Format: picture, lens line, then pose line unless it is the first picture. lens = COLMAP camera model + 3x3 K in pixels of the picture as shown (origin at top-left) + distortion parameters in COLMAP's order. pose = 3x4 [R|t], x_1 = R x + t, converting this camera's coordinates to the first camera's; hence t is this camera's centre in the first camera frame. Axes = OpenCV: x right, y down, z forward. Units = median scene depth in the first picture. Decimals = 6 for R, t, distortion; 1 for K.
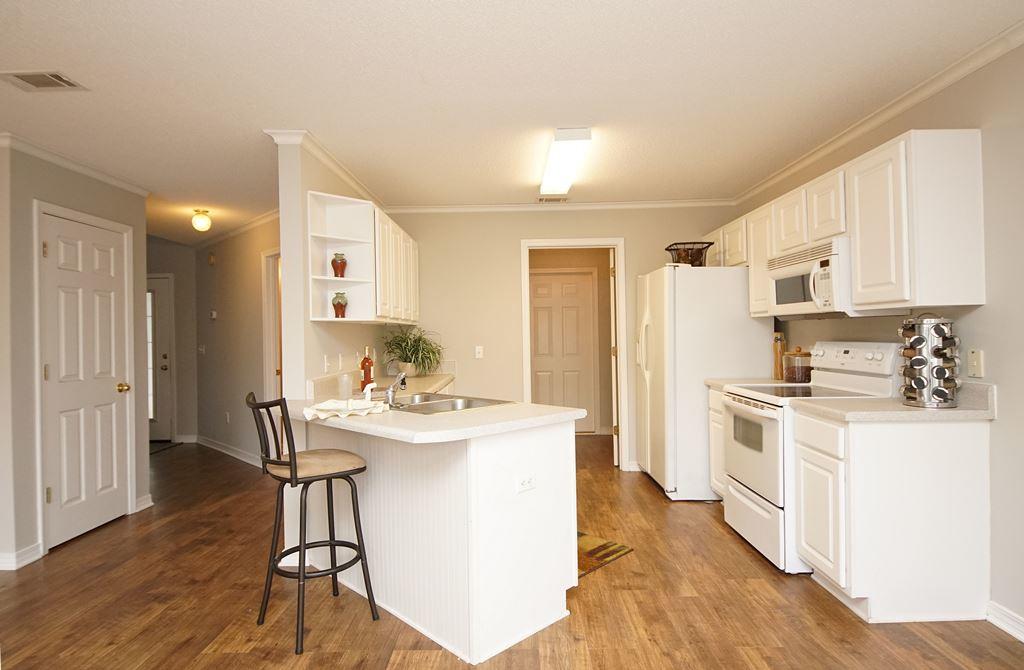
lens RADIAL K [[551.8, 0, 526.5], [0, 551.8, 342.9], [0, 0, 1]] dist [-0.011058, 0.001254]
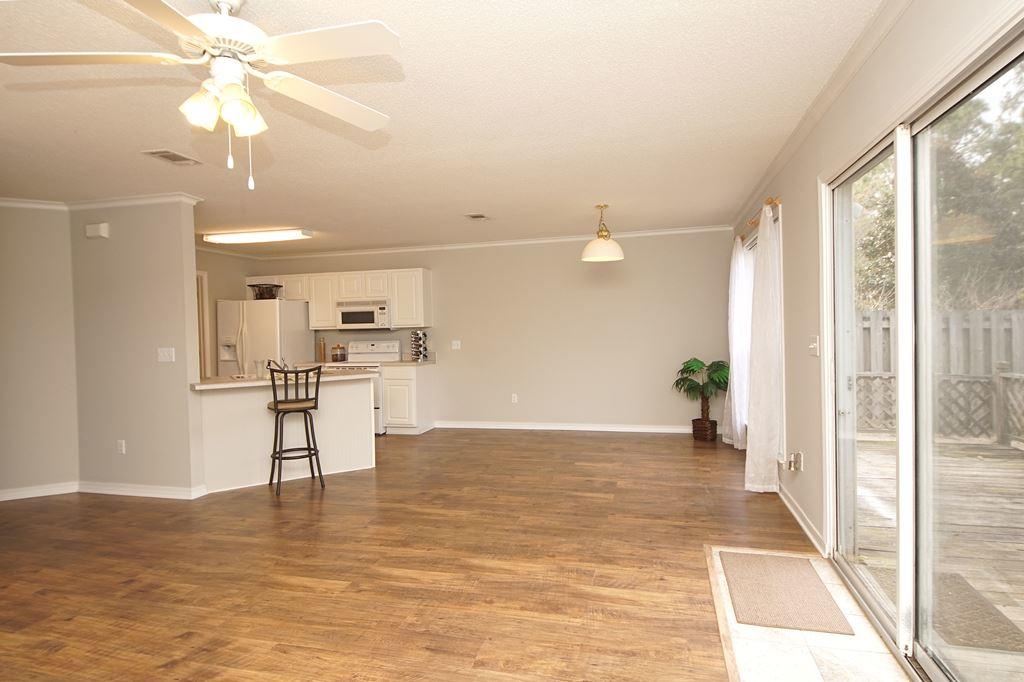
lens RADIAL K [[559.5, 0, 508.4], [0, 559.5, 340.6], [0, 0, 1]] dist [0.018546, -0.010569]
pose [[0.270932, -0.005762, 0.962581, -1.494420], [0.035302, 0.999369, -0.003954, 0.025973], [-0.961951, 0.035053, 0.270964, -0.188117]]
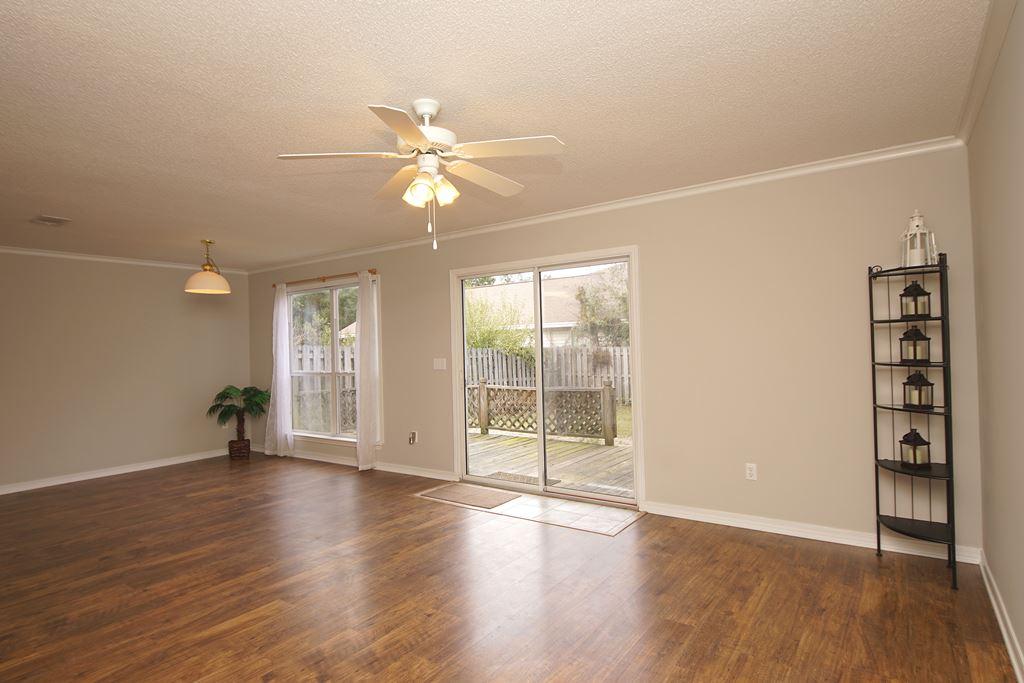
lens RADIAL K [[559.5, 0, 505.0], [0, 559.5, 331.6], [0, 0, 1]] dist [0.018546, -0.010569]
pose [[-0.811784, 0.055613, 0.581303, -1.559303], [0.050547, 0.998411, -0.024929, 0.004309], [-0.581766, 0.009146, -0.813305, 0.815360]]
